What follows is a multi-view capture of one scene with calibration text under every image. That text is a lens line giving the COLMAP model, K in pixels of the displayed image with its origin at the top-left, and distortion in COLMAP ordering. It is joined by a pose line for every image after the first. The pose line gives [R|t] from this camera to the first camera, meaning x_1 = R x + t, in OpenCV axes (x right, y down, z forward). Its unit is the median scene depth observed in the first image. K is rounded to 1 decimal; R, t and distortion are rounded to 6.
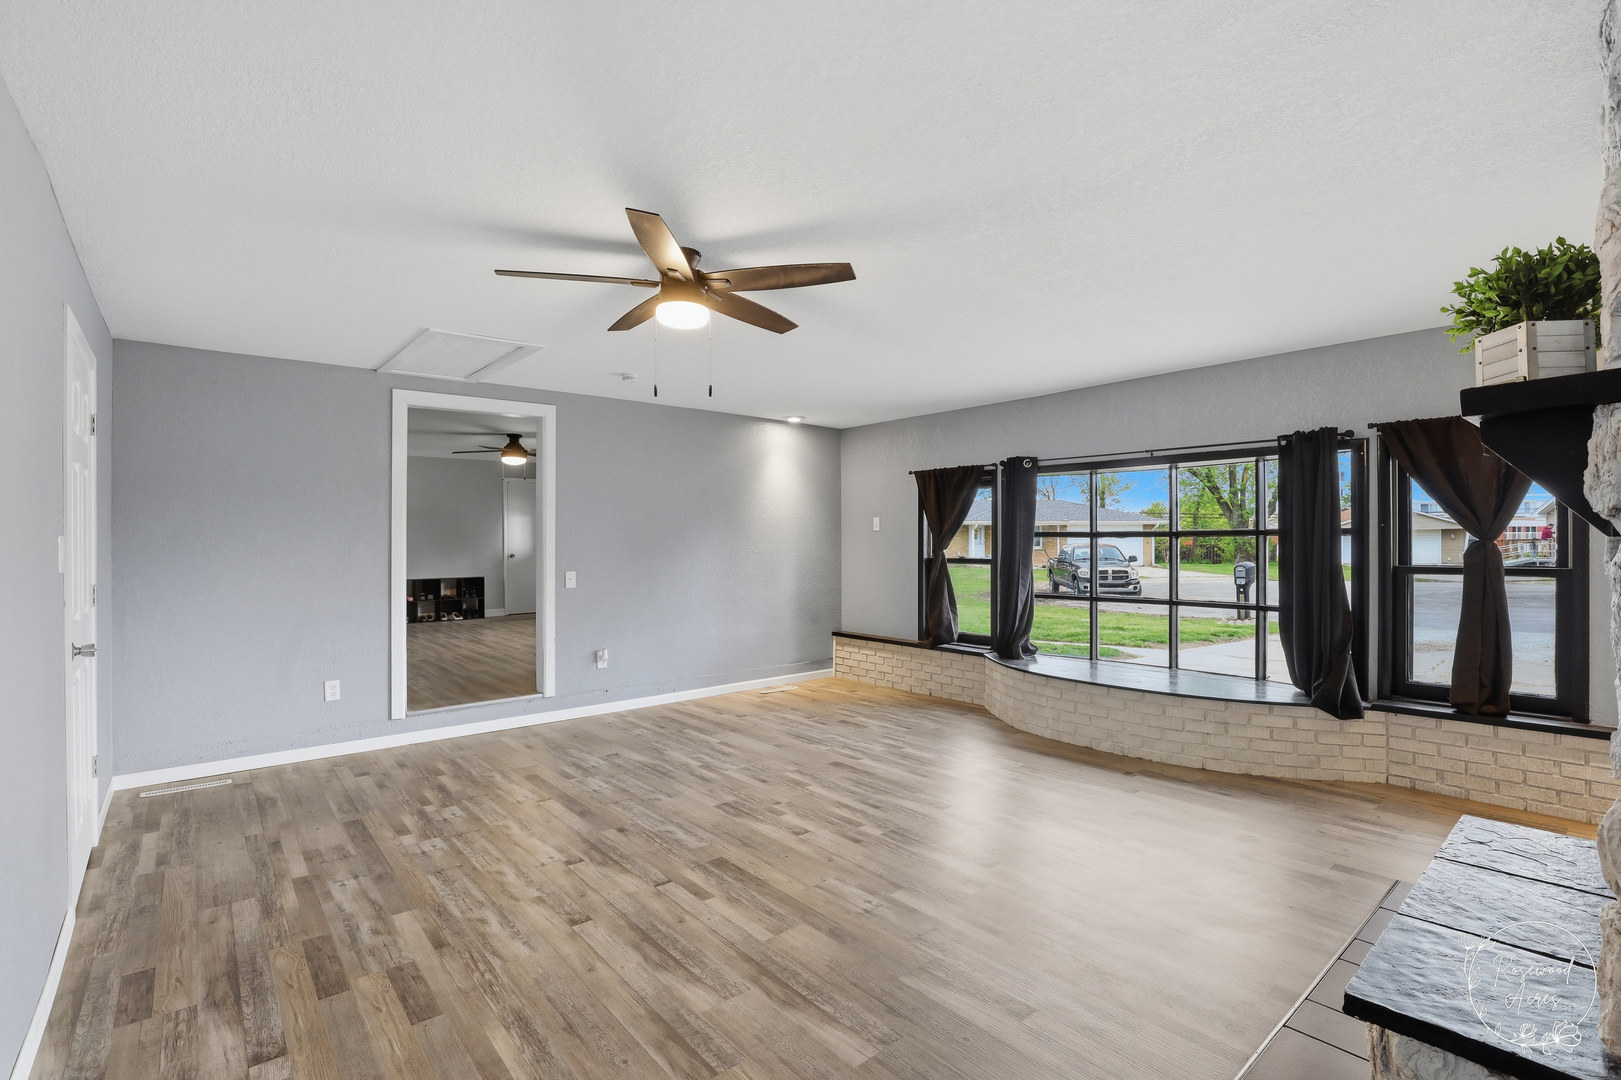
lens RADIAL K [[754.3, 0, 808.5], [0, 754.3, 534.1], [0, 0, 1]] dist [-0.037375, 0.010027]
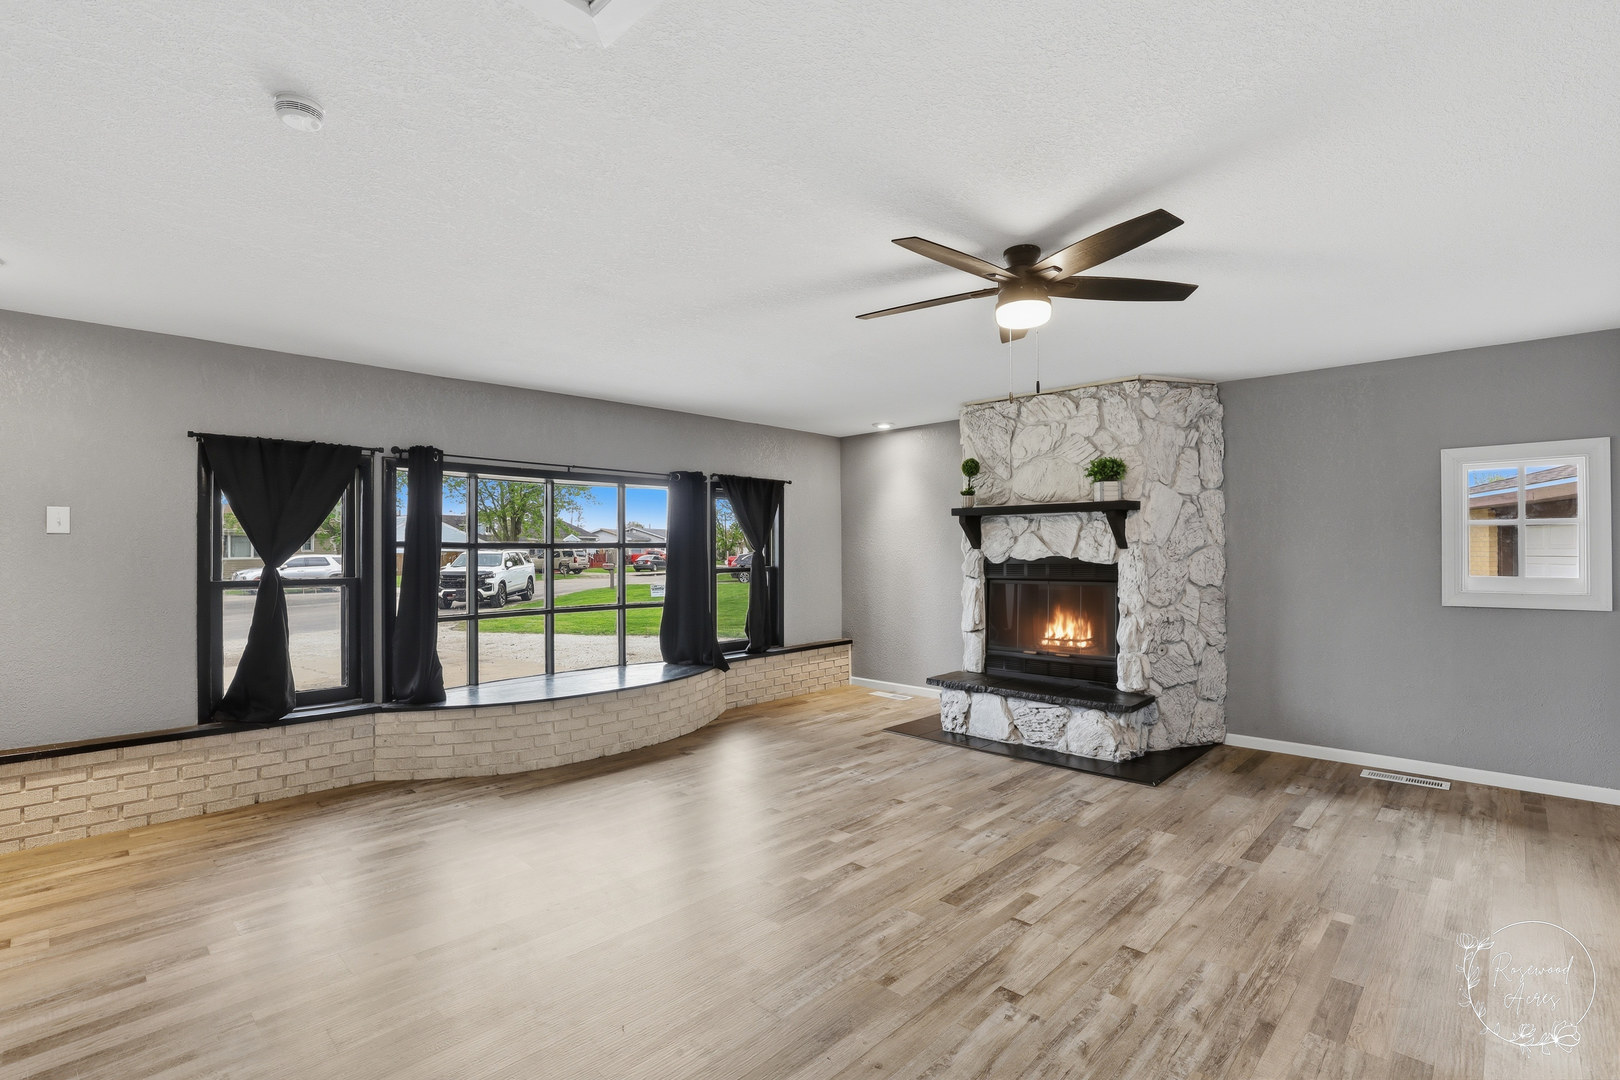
lens RADIAL K [[753.8, 0, 808.0], [0, 753.8, 534.1], [0, 0, 1]] dist [-0.037375, 0.010027]
pose [[-0.109392, 0.025124, 0.993681, -0.882793], [-0.003740, 0.999663, -0.025687, 0.013904], [-0.993992, -0.006527, -0.109261, 1.108902]]
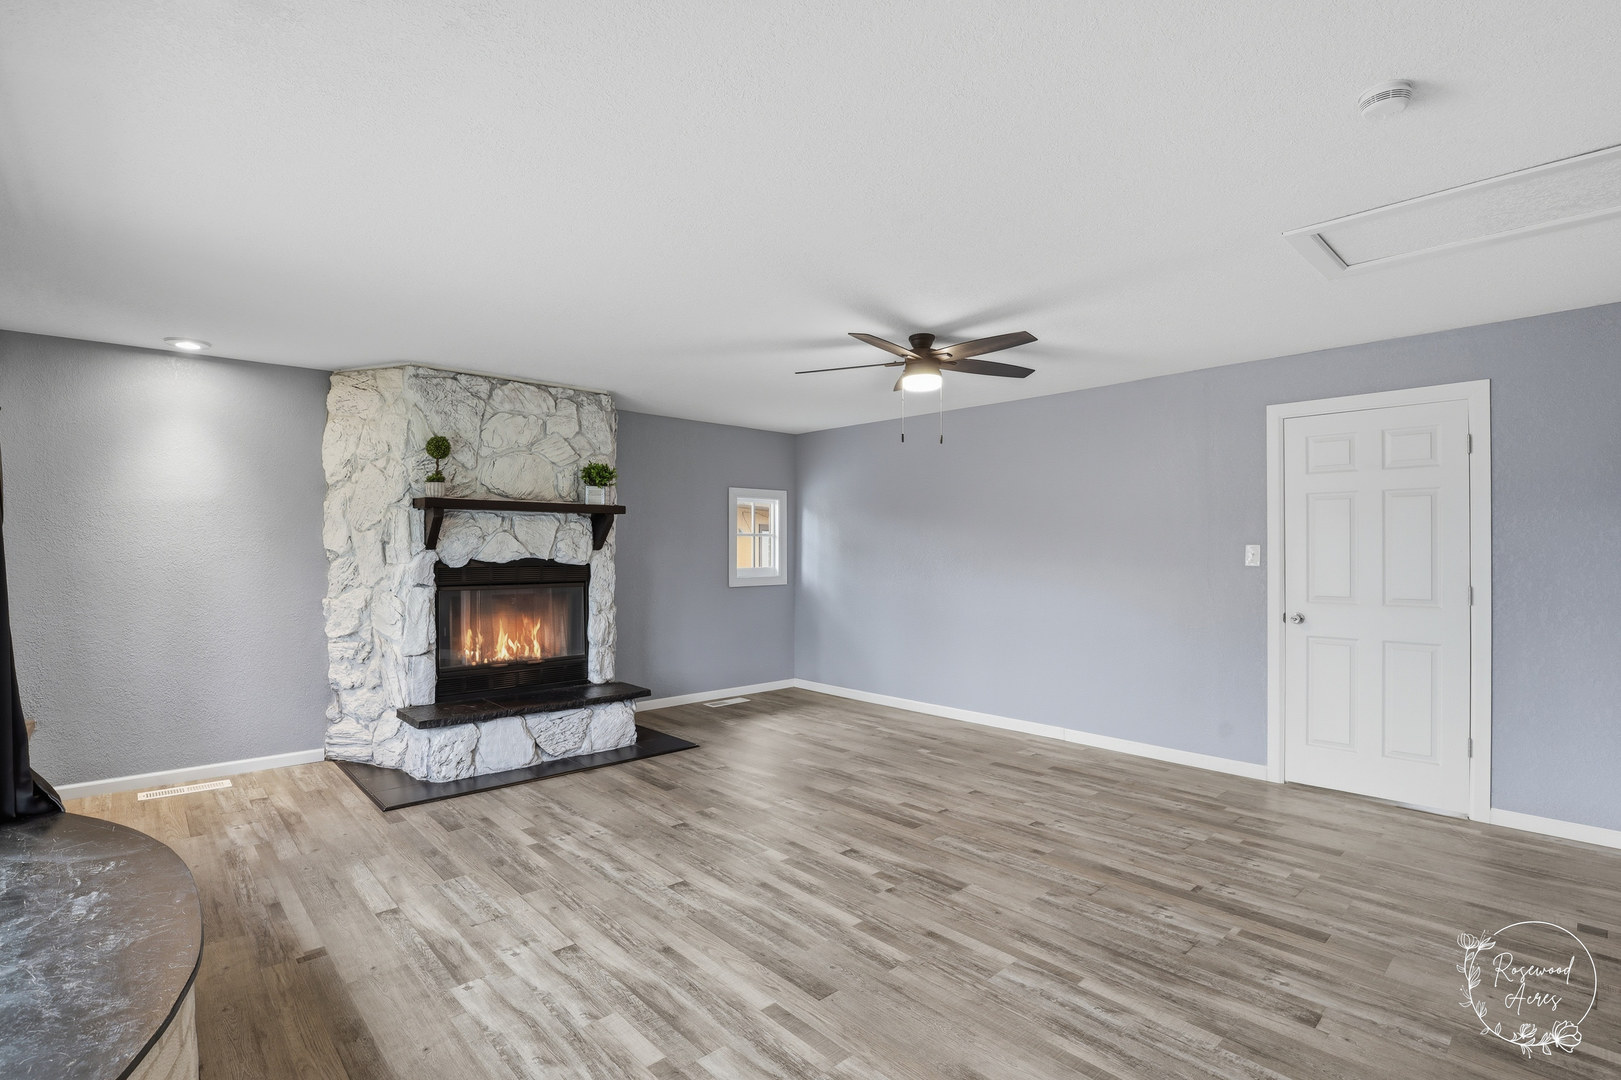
lens RADIAL K [[759.4, 0, 815.1], [0, 759.4, 524.7], [0, 0, 1]] dist [-0.027918, 0.000420]
pose [[-0.998349, 0.002744, -0.057382, 0.084490], [0.004982, 0.999231, -0.038891, 0.014121], [0.057231, -0.039112, -0.997595, 1.893514]]
